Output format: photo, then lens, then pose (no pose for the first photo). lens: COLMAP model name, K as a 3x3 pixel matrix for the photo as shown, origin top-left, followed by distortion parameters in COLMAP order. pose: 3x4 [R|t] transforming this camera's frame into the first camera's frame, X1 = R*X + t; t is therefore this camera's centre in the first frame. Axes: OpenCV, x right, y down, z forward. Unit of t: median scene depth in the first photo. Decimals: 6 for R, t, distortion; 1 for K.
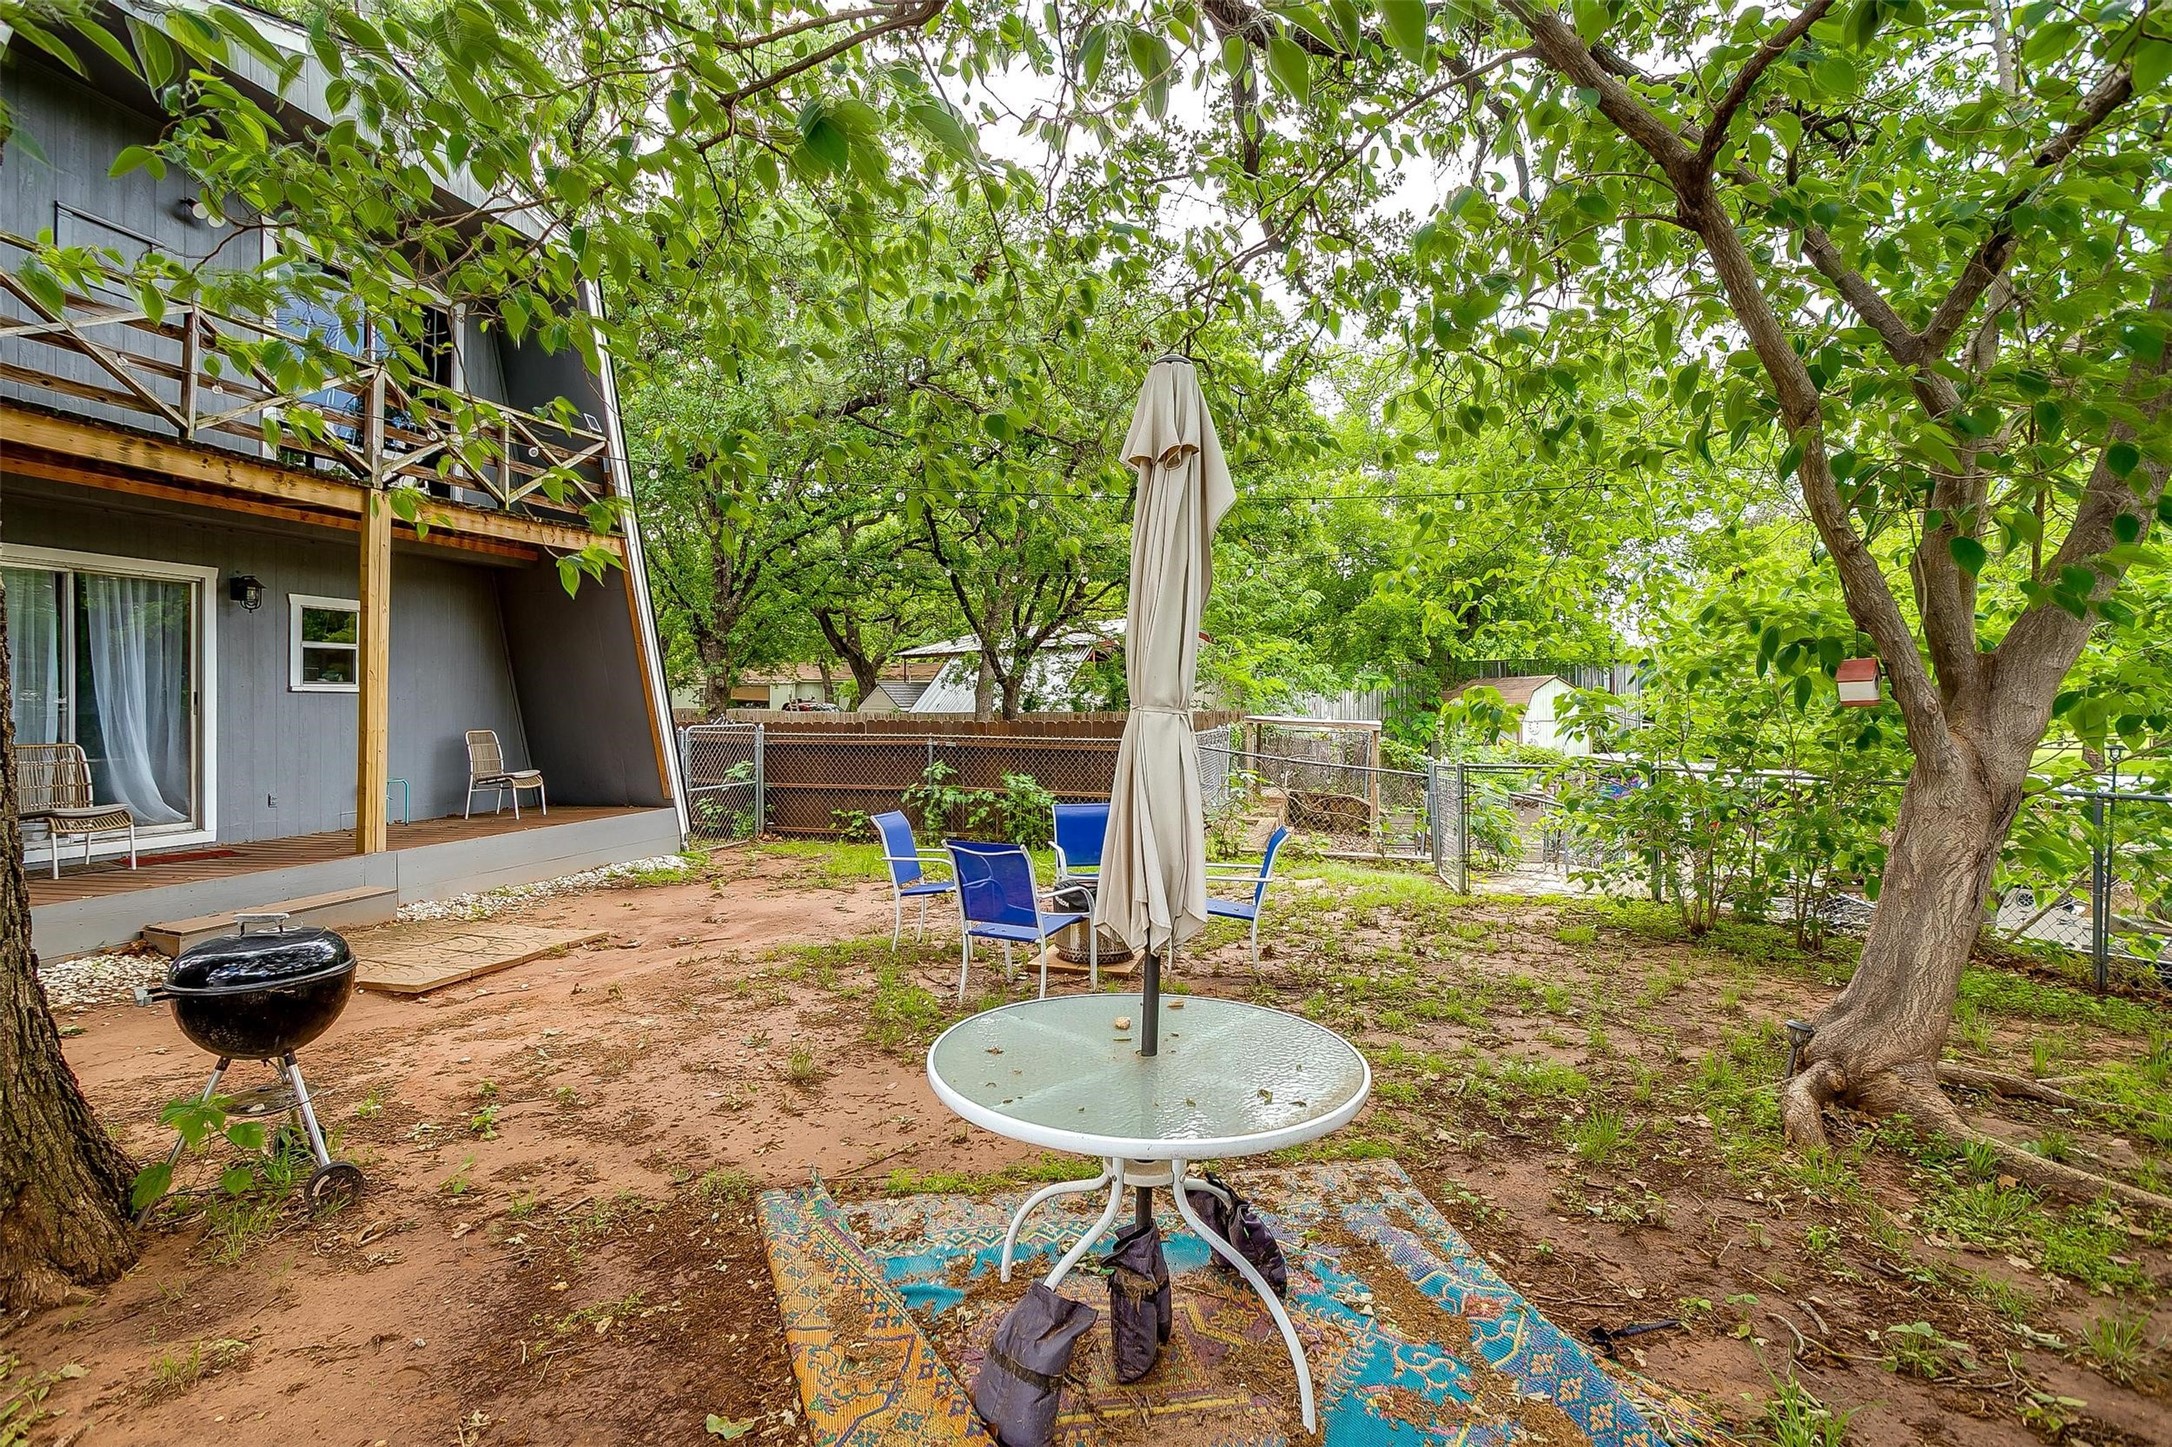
lens RADIAL K [[1130.7, 0, 1086.0], [0, 1130.7, 723.5], [0, 0, 1]] dist [-0.068161, 0.045873]
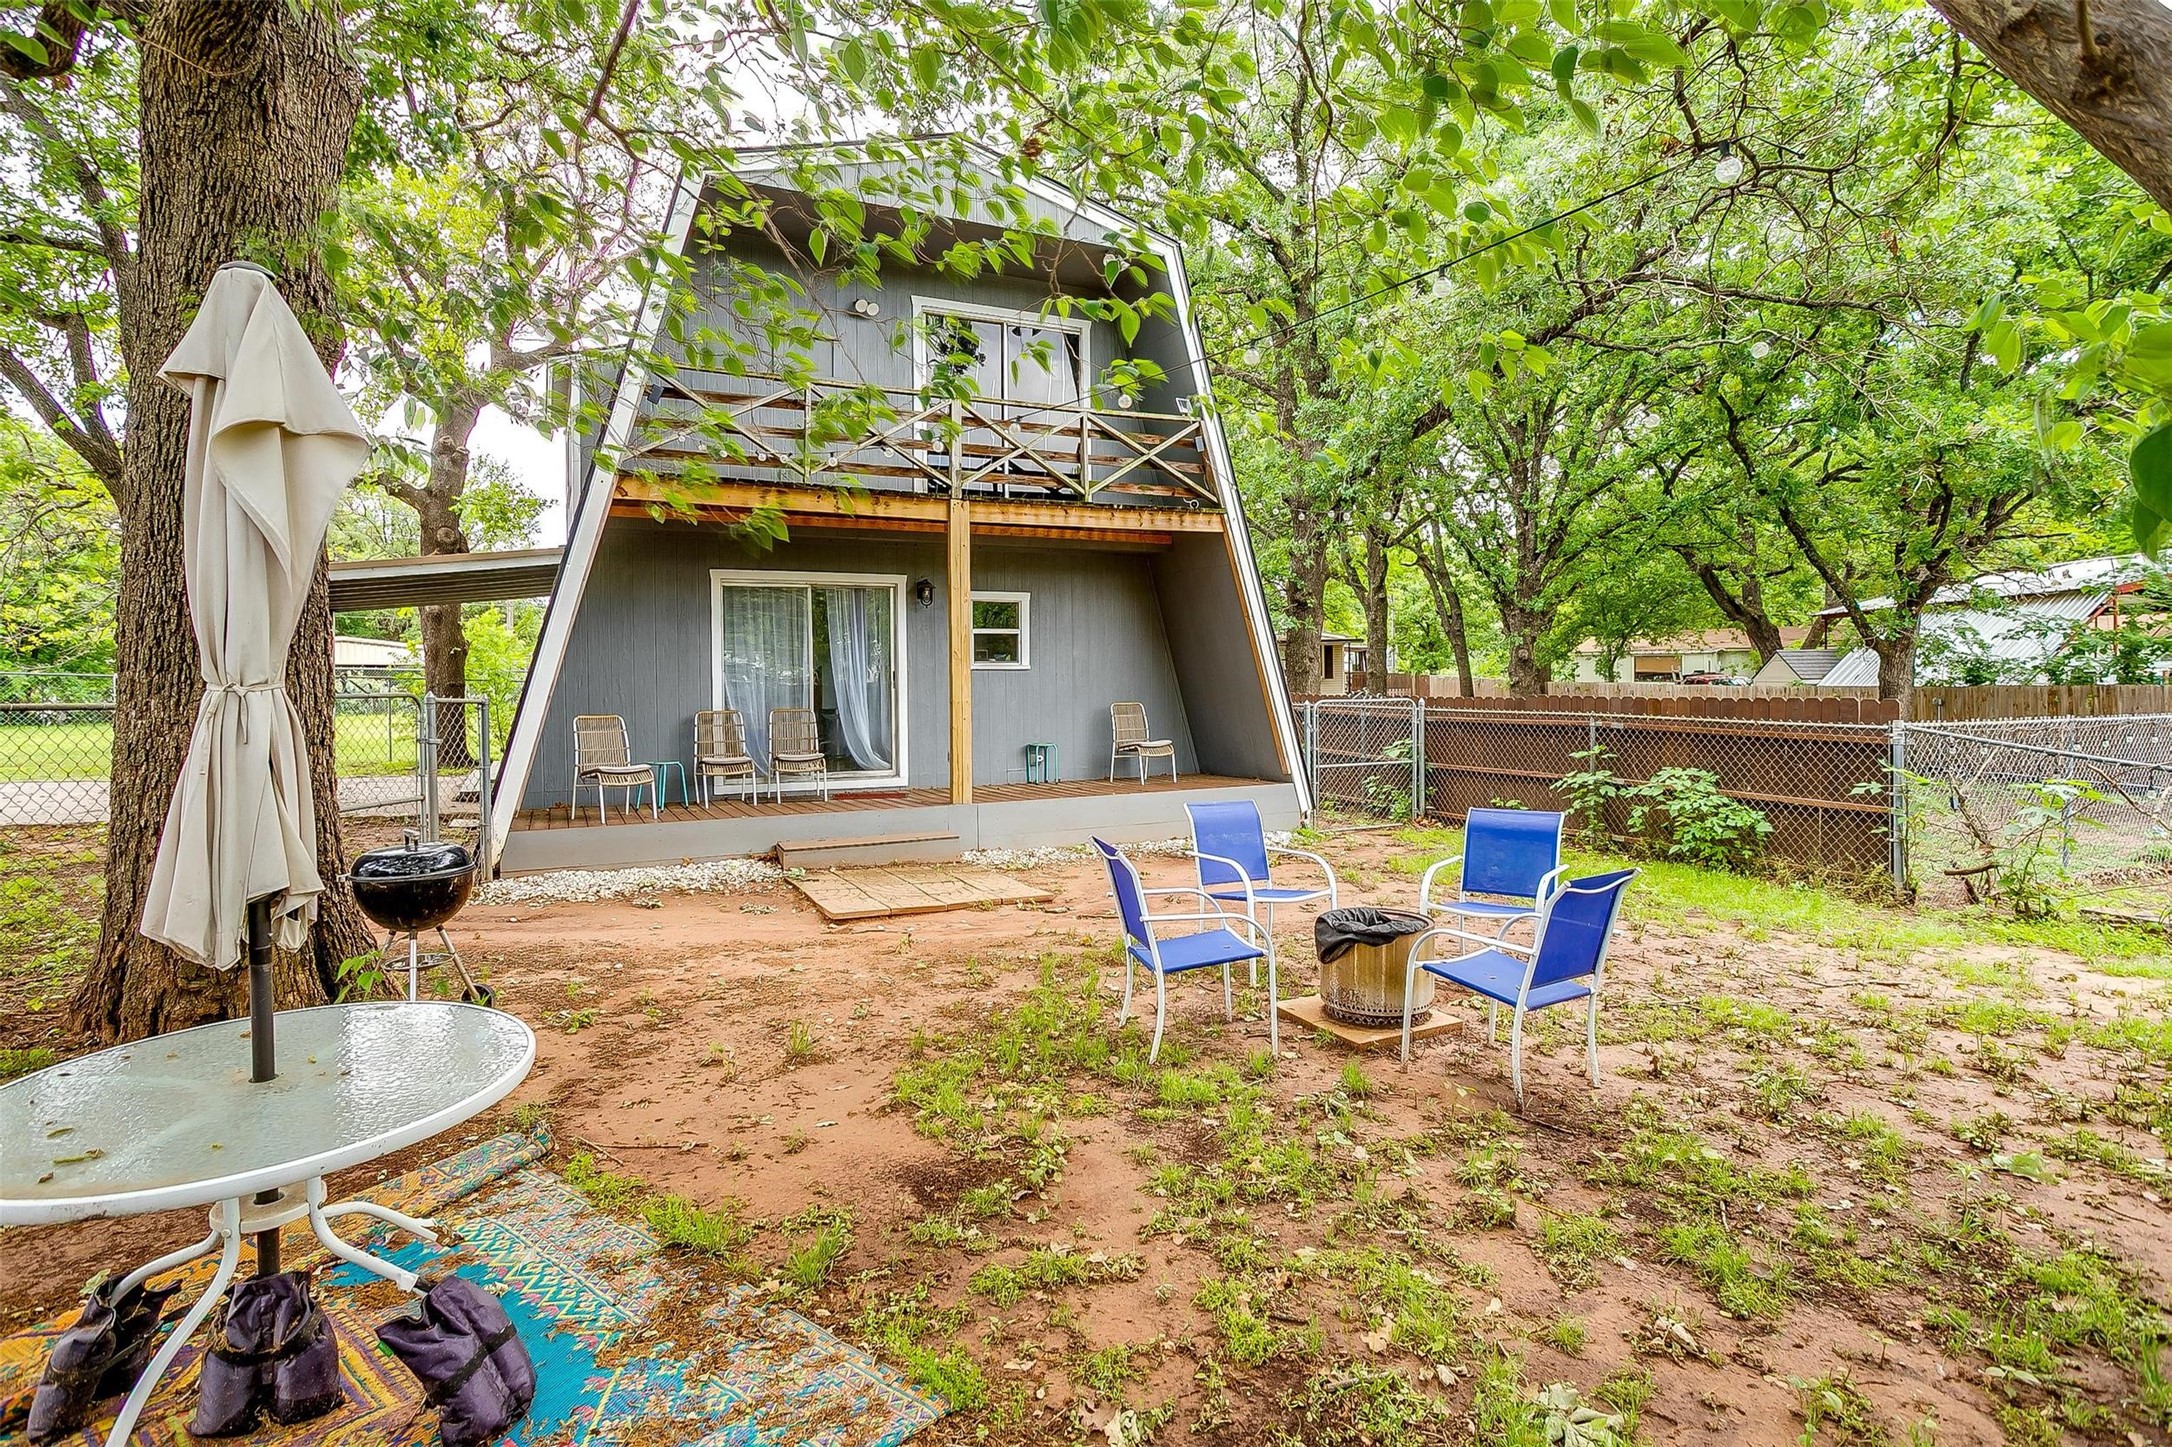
lens RADIAL K [[1130.7, 0, 1086.0], [0, 1130.7, 723.5], [0, 0, 1]] dist [-0.068161, 0.045873]
pose [[0.643105, 0.023441, -0.765419, 0.324815], [-0.005407, 0.999645, 0.026071, -0.002309], [0.765759, -0.012628, 0.643004, 0.273811]]
